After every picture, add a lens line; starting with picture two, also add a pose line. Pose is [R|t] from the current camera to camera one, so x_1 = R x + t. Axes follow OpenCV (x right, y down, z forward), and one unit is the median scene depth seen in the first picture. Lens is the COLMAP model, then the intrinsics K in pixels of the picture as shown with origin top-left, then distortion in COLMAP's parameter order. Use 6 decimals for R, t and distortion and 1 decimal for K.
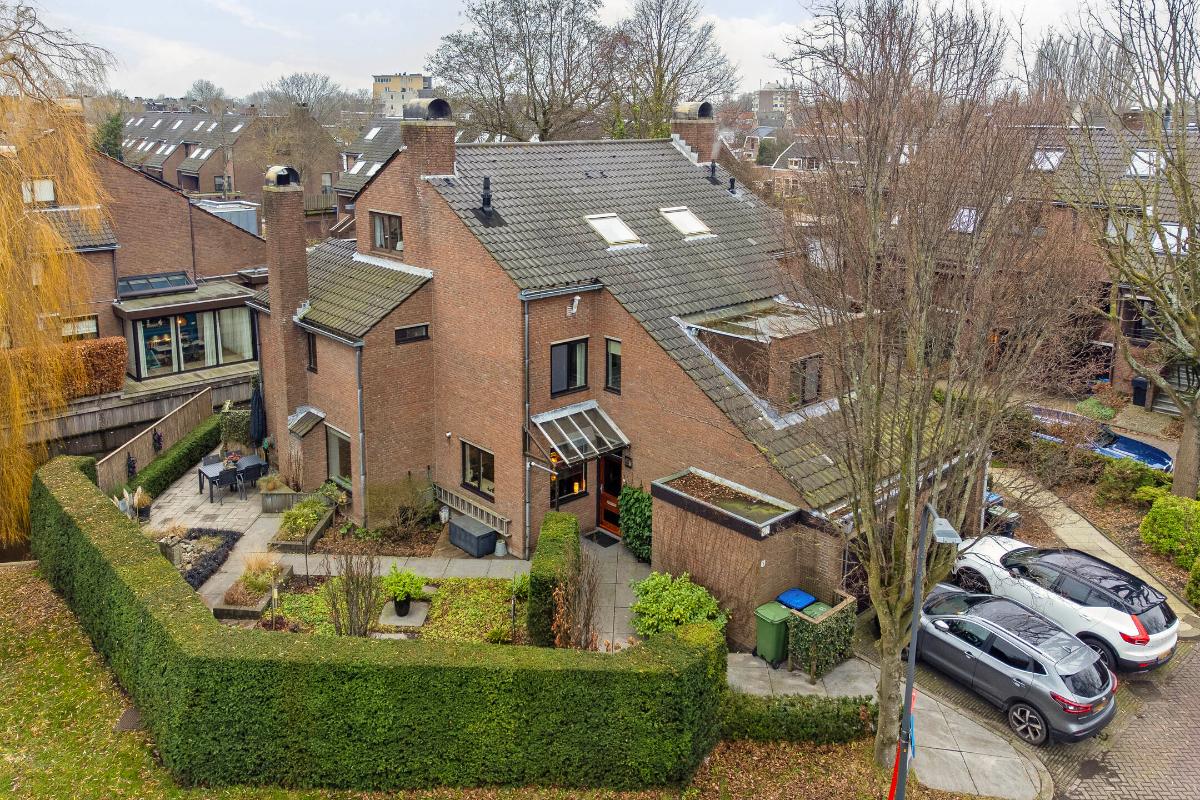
lens RADIAL K [[928.3, 0, 571.1], [0, 928.3, 296.2], [0, 0, 1]] dist [0.020912, 0.008081]
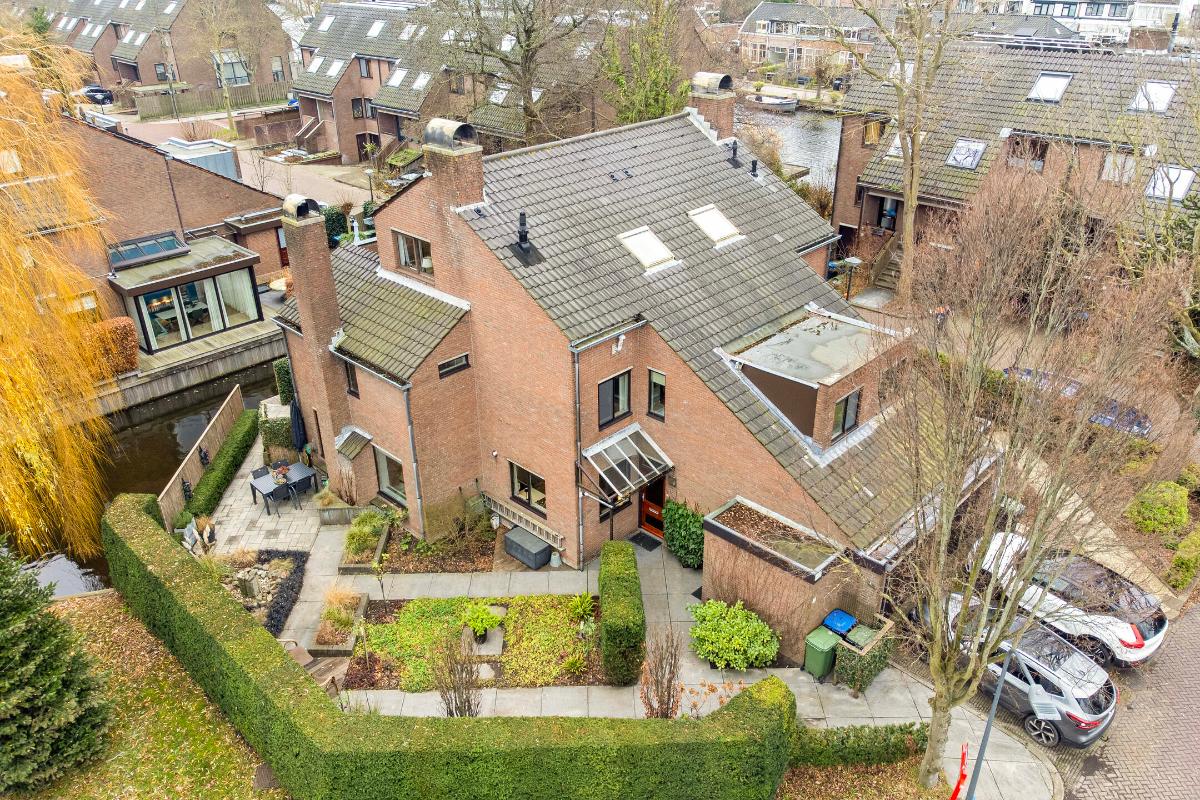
lens RADIAL K [[884.3, 0, 577.5], [0, 884.3, 401.0], [0, 0, 1]] dist [0.024259, 0.001828]
pose [[0.997093, -0.056769, 0.050829, -0.091307], [0.039398, 0.955055, 0.293799, -0.207584], [-0.065223, -0.290943, 0.954515, 0.061642]]
